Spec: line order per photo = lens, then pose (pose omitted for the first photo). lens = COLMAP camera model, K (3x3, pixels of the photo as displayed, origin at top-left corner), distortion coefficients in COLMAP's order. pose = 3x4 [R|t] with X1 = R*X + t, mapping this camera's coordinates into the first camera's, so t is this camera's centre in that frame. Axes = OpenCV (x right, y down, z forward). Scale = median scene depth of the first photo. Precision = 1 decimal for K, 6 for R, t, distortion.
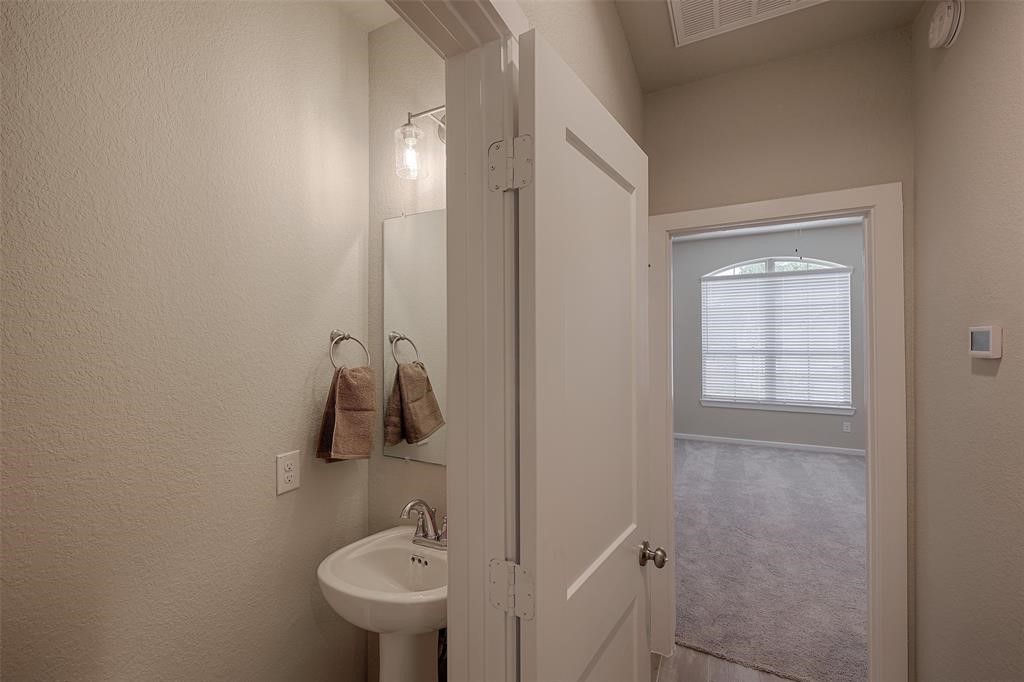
lens RADIAL K [[414.2, 0, 511.1], [0, 414.2, 340.9], [0, 0, 1]] dist [0.002801, -0.001661]
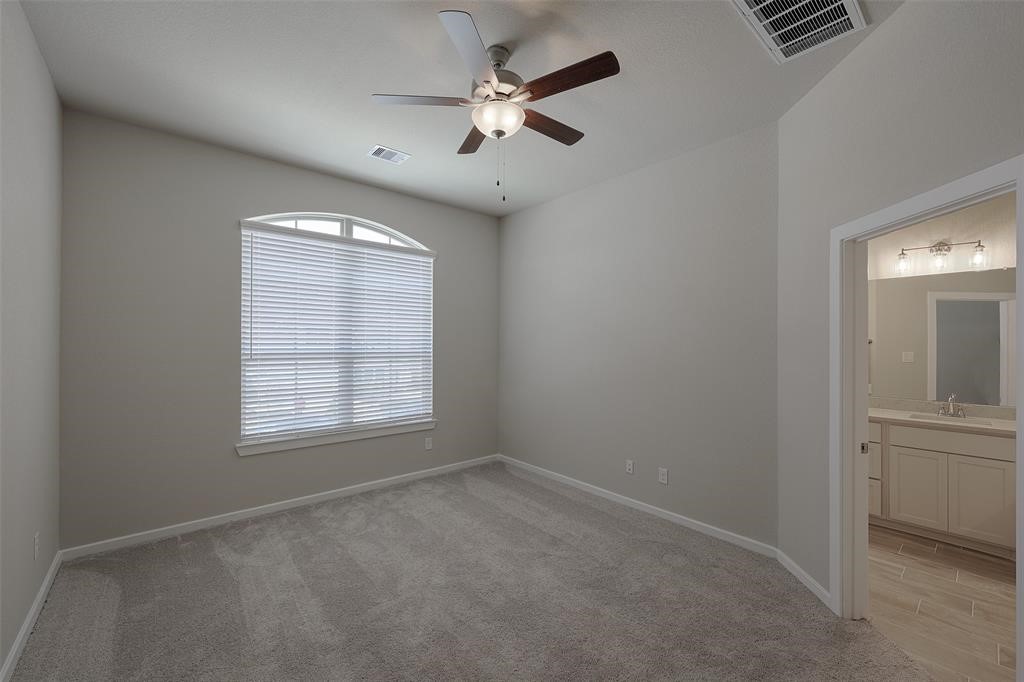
lens RADIAL K [[414.2, 0, 510.3], [0, 414.2, 340.5], [0, 0, 1]] dist [0.002801, -0.001661]
pose [[0.392452, 0.013122, 0.919679, 0.108743], [-0.008340, 0.999908, -0.010707, 0.008989], [-0.919735, -0.003468, 0.392525, 0.512371]]
